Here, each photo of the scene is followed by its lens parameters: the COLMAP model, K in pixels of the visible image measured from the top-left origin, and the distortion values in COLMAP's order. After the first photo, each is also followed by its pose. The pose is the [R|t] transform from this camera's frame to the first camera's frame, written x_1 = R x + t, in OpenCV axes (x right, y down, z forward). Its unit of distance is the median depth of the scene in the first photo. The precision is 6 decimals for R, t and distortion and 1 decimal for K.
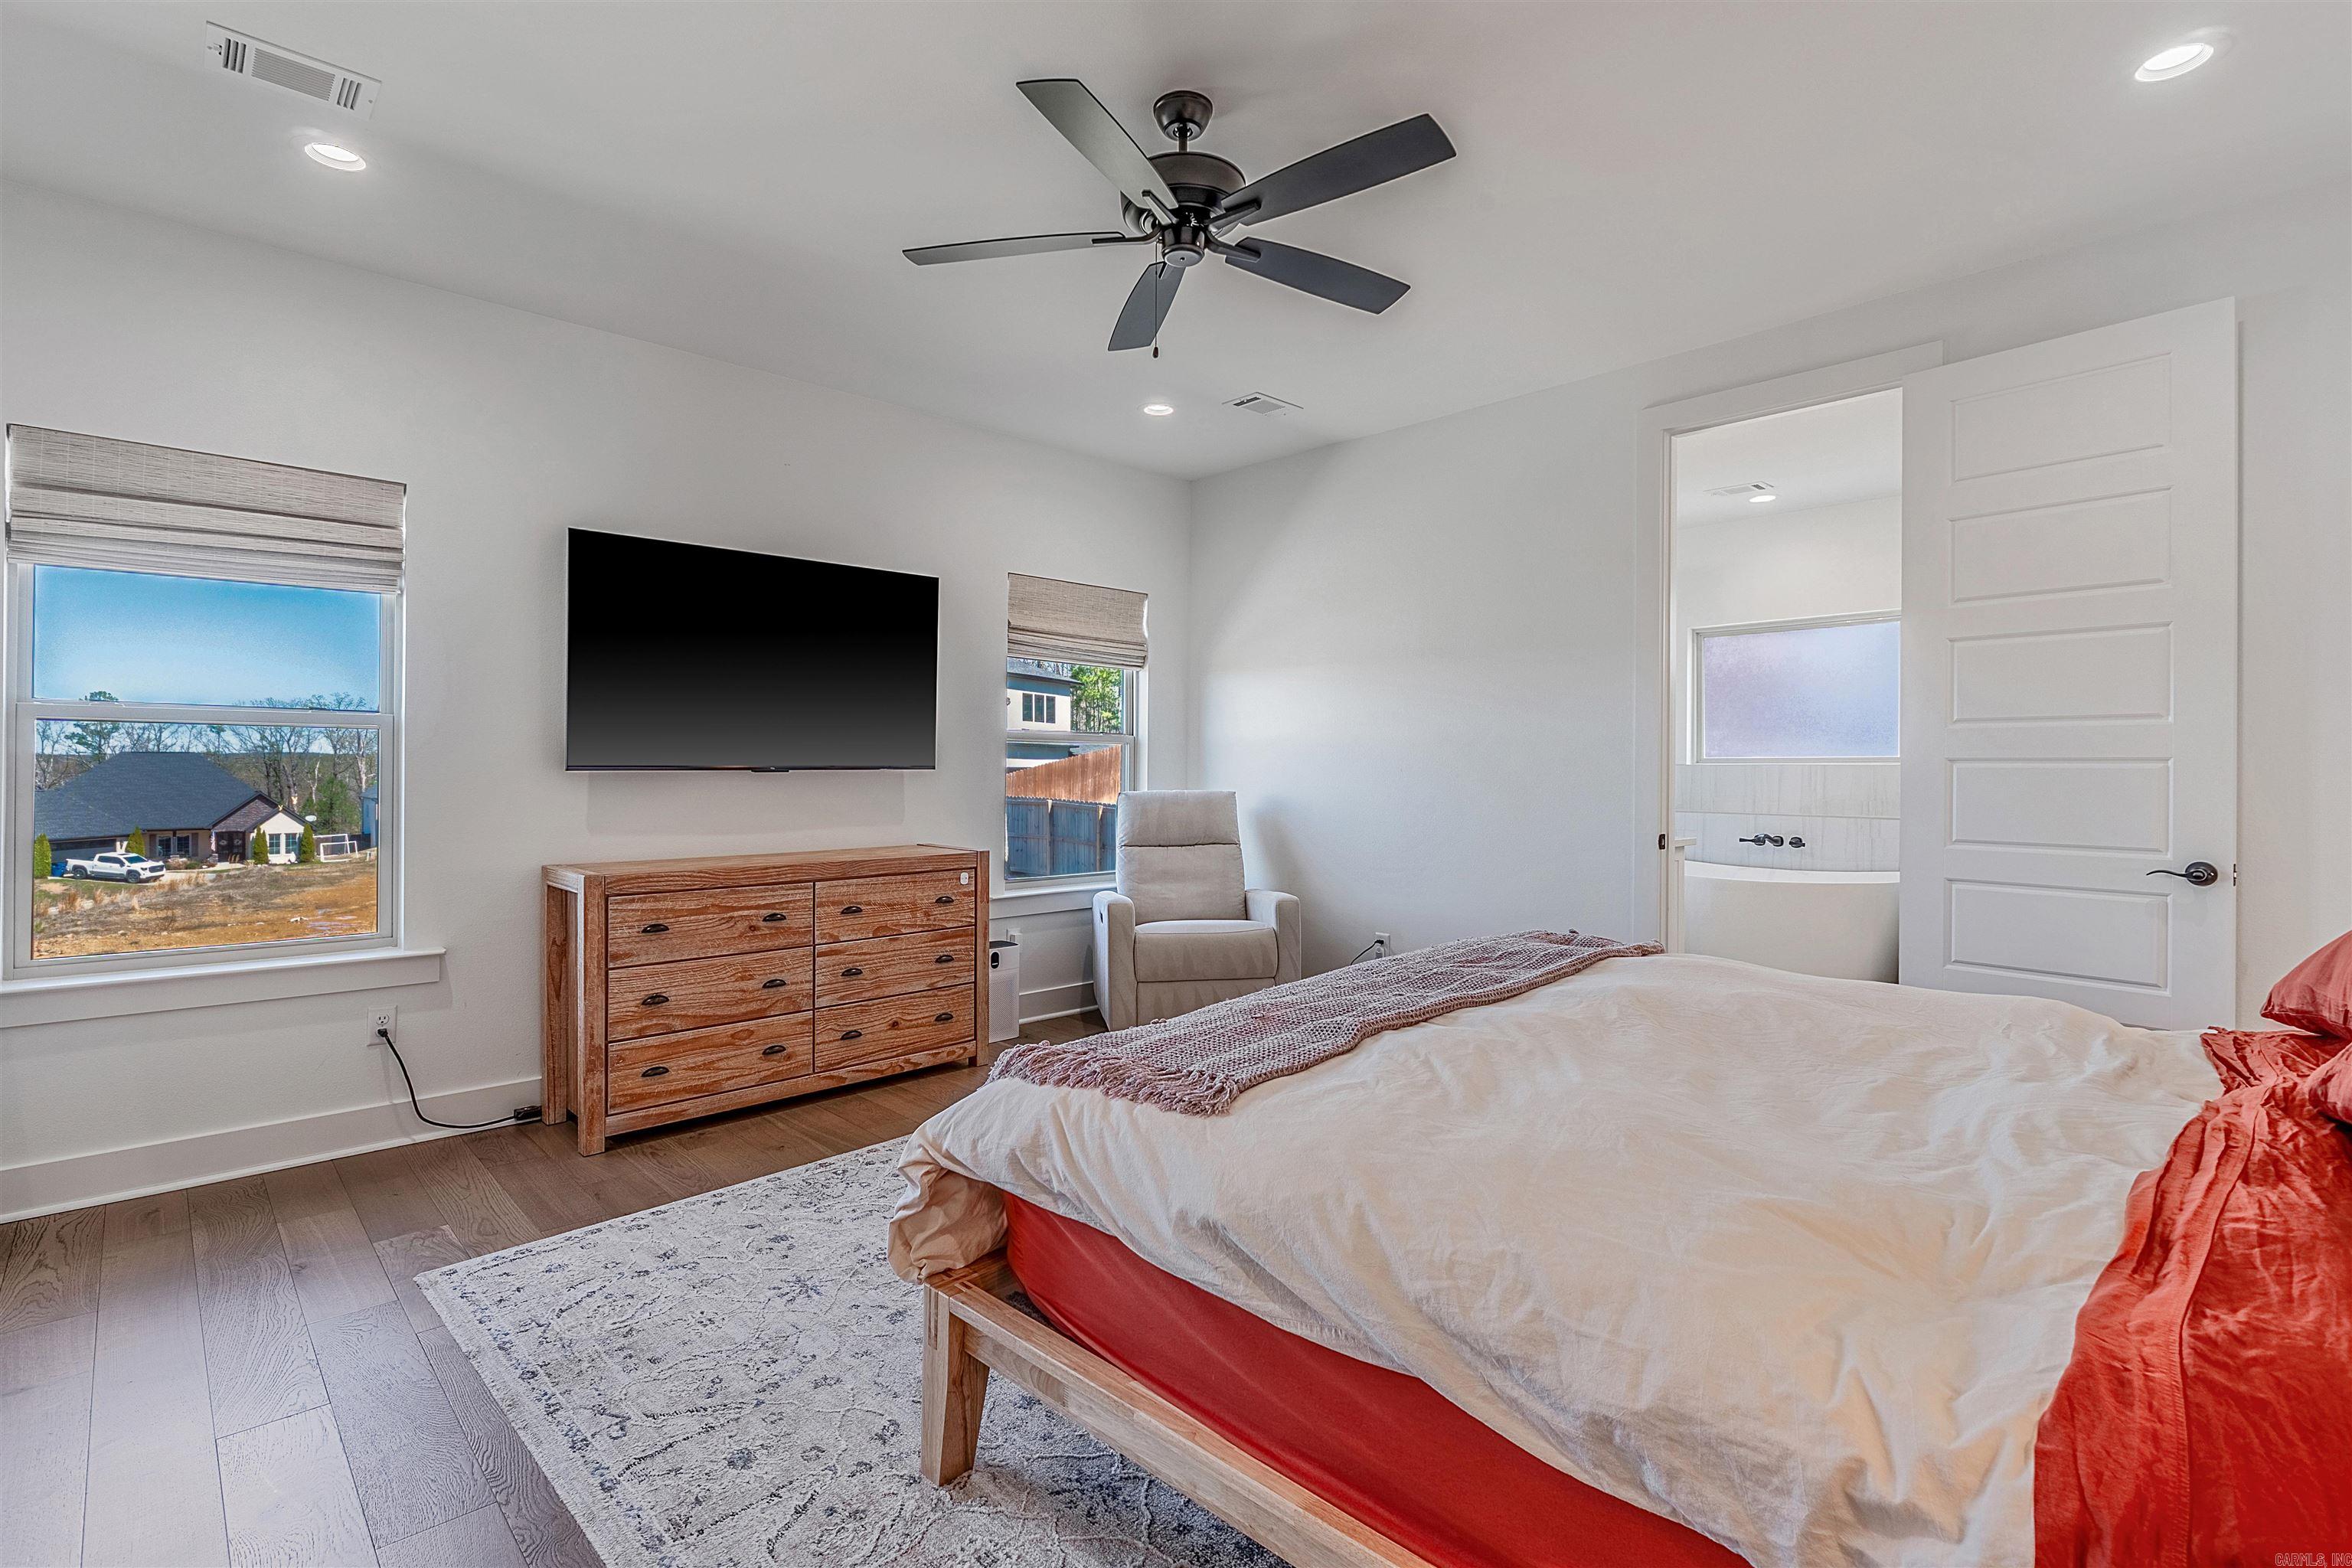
lens RADIAL K [[1120.8, 0, 1179.0], [0, 1120.8, 773.9], [0, 0, 1]] dist [0.015071, 0.000255]
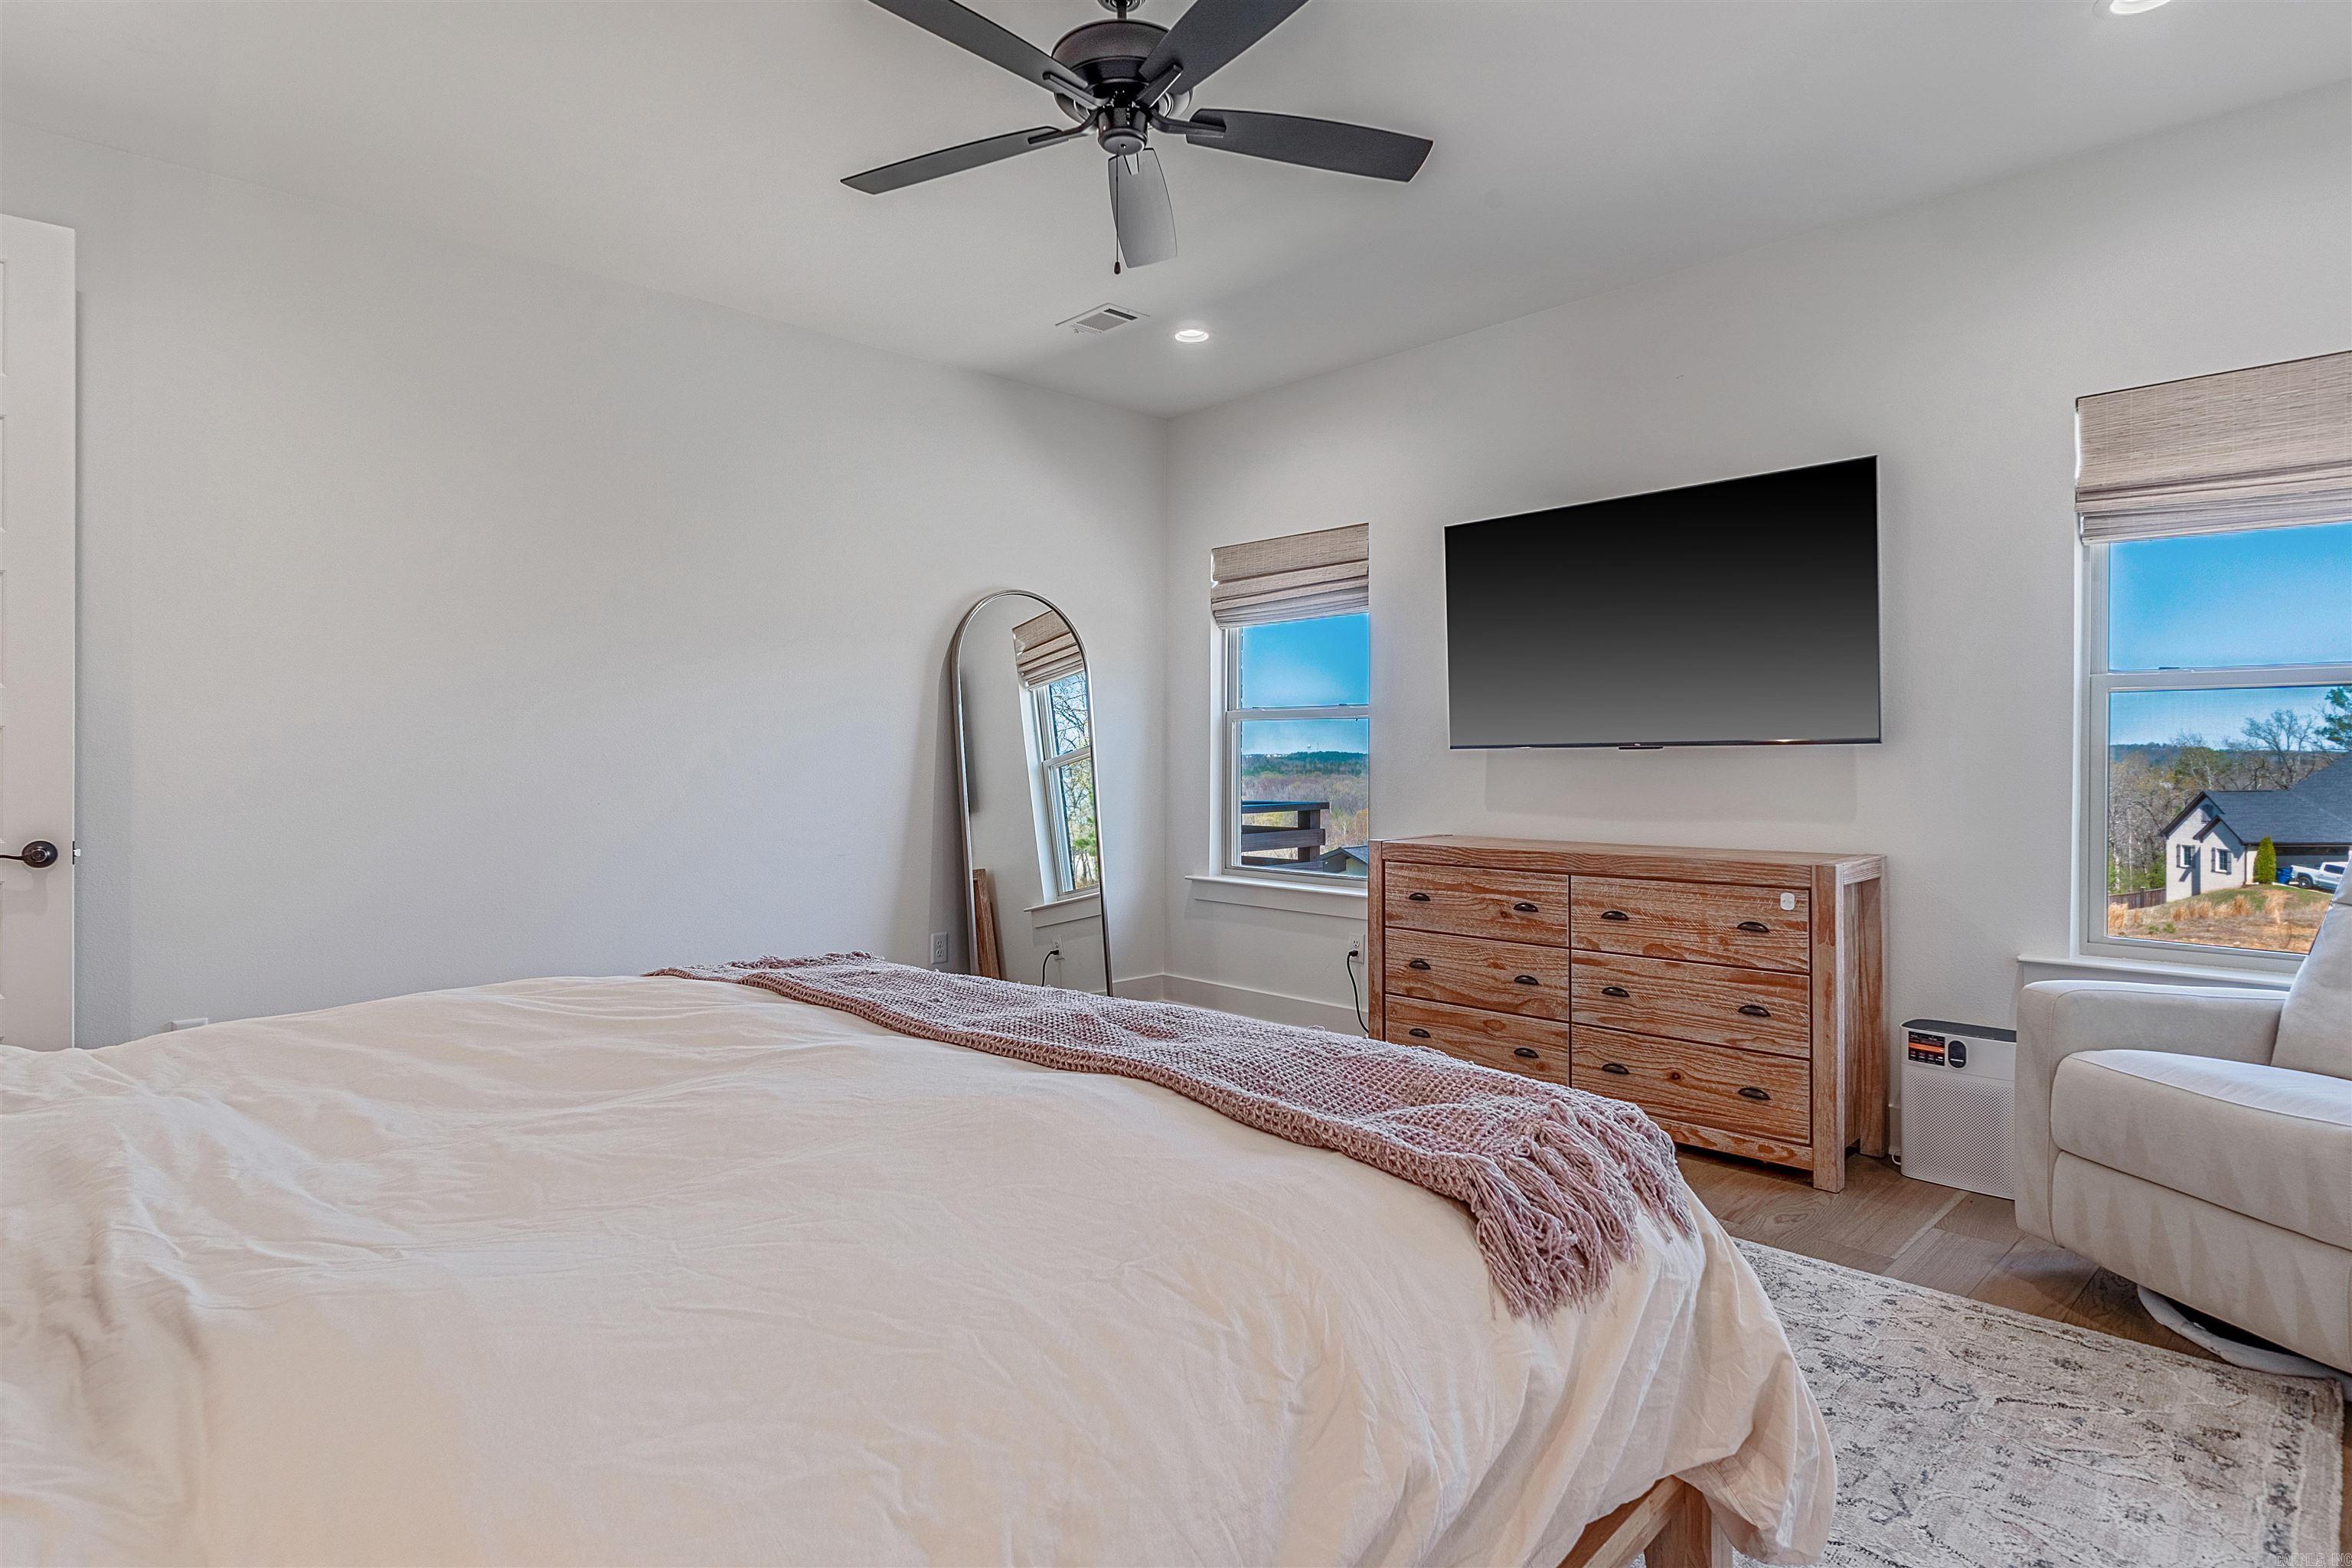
lens RADIAL K [[1338.9, 0, 1175.3], [0, 1338.9, 774.9], [0, 0, 1]] dist [0.004033, 0.000304]
pose [[-0.043279, 0.004834, -0.999051, 0.714699], [-0.007530, 0.999958, 0.005164, 0.016446], [0.999035, 0.007746, -0.043241, 0.740708]]
